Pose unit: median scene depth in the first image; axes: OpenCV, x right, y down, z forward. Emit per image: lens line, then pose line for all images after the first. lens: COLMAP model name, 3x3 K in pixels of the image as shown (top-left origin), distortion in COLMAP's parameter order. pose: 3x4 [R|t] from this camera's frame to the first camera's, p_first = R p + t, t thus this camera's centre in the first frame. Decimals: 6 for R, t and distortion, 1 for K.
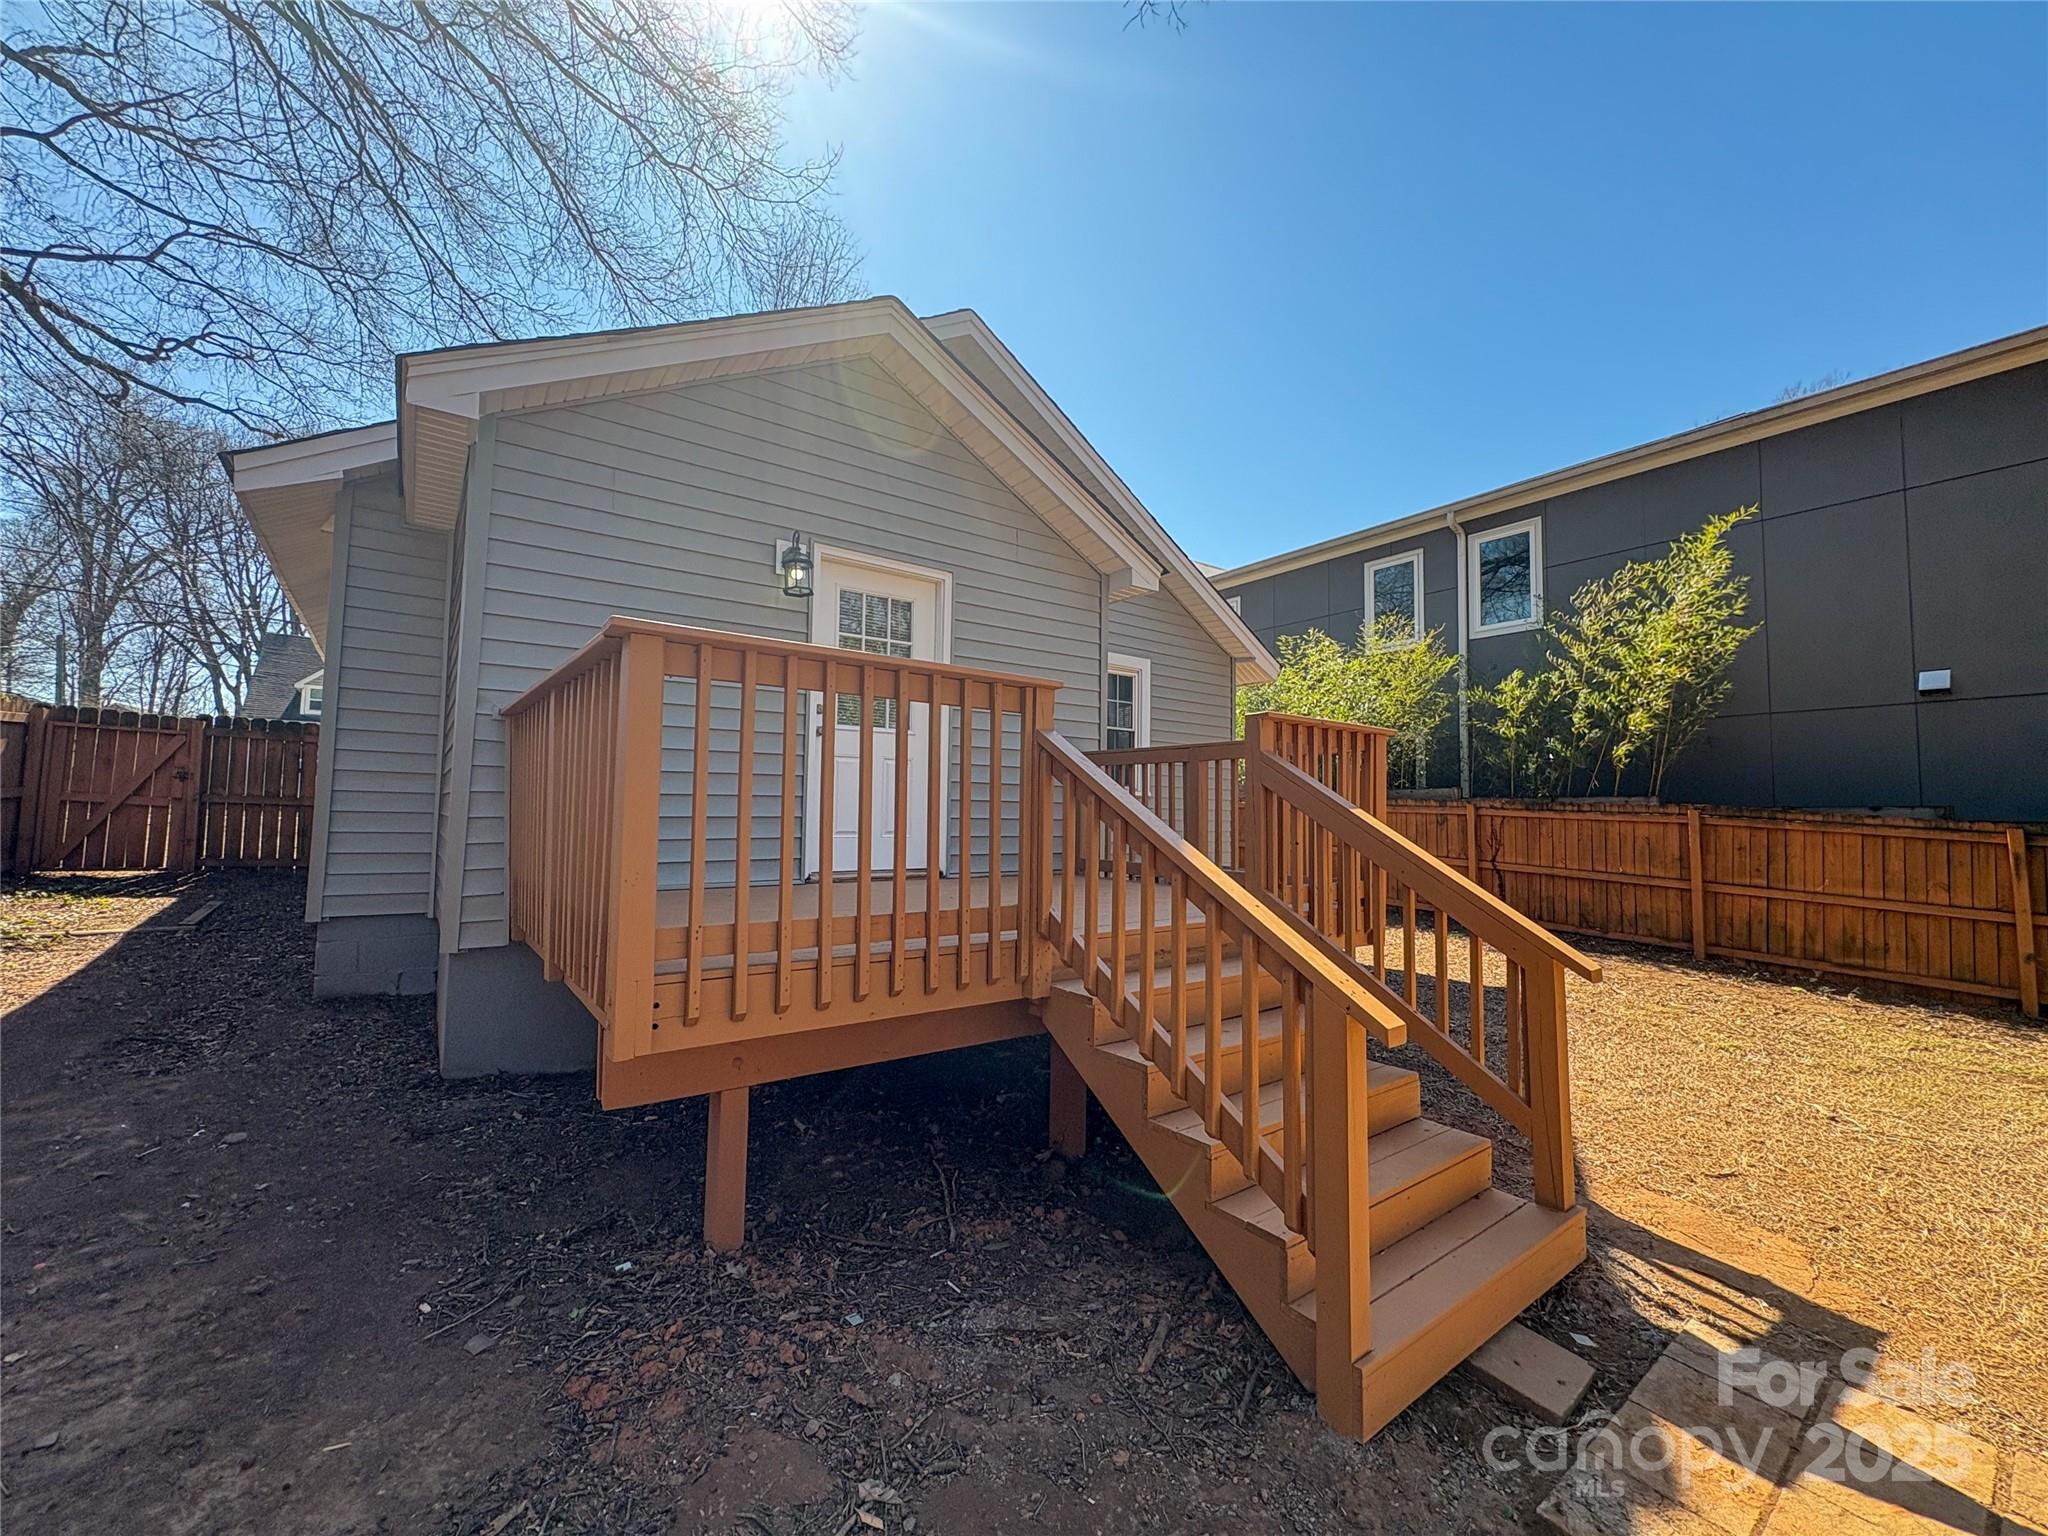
lens RADIAL K [[814.9, 0, 1024.0], [0, 814.9, 768.0], [0, 0, 1]] dist [-0.002183, 0.000260]
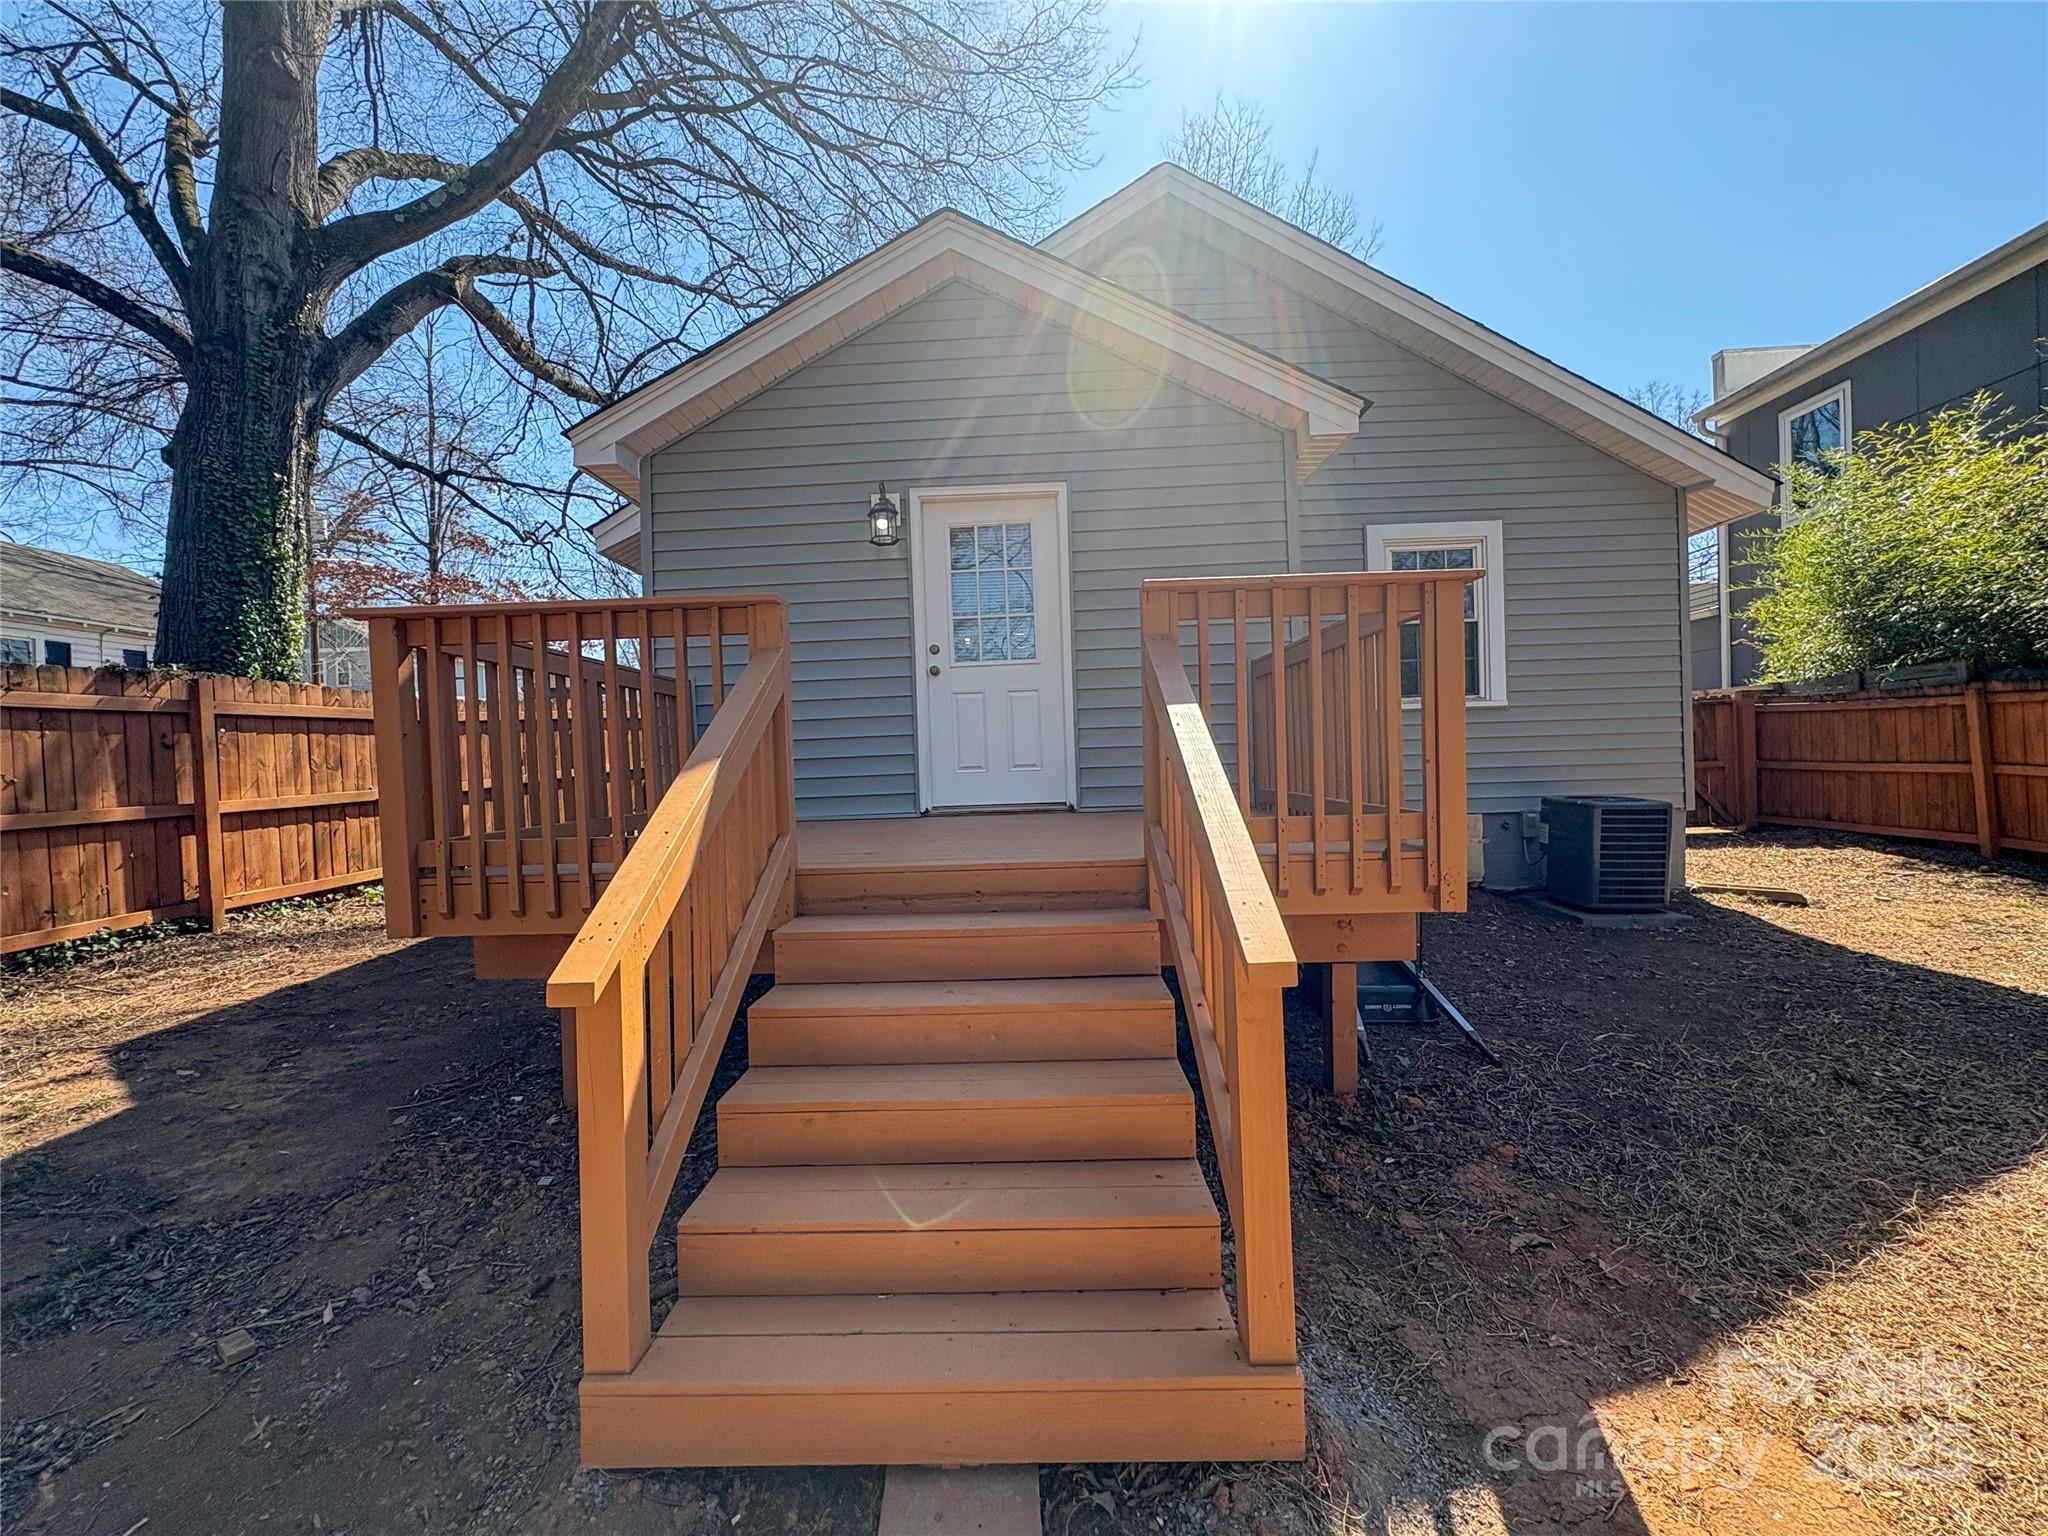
lens RADIAL K [[814.9, 0, 1024.0], [0, 814.9, 768.0], [0, 0, 1]] dist [-0.002183, 0.000260]
pose [[0.784607, -0.033512, -0.619087, 0.496762], [0.079685, 0.995707, 0.047091, 0.040189], [0.614851, -0.086279, 0.783909, 0.256569]]
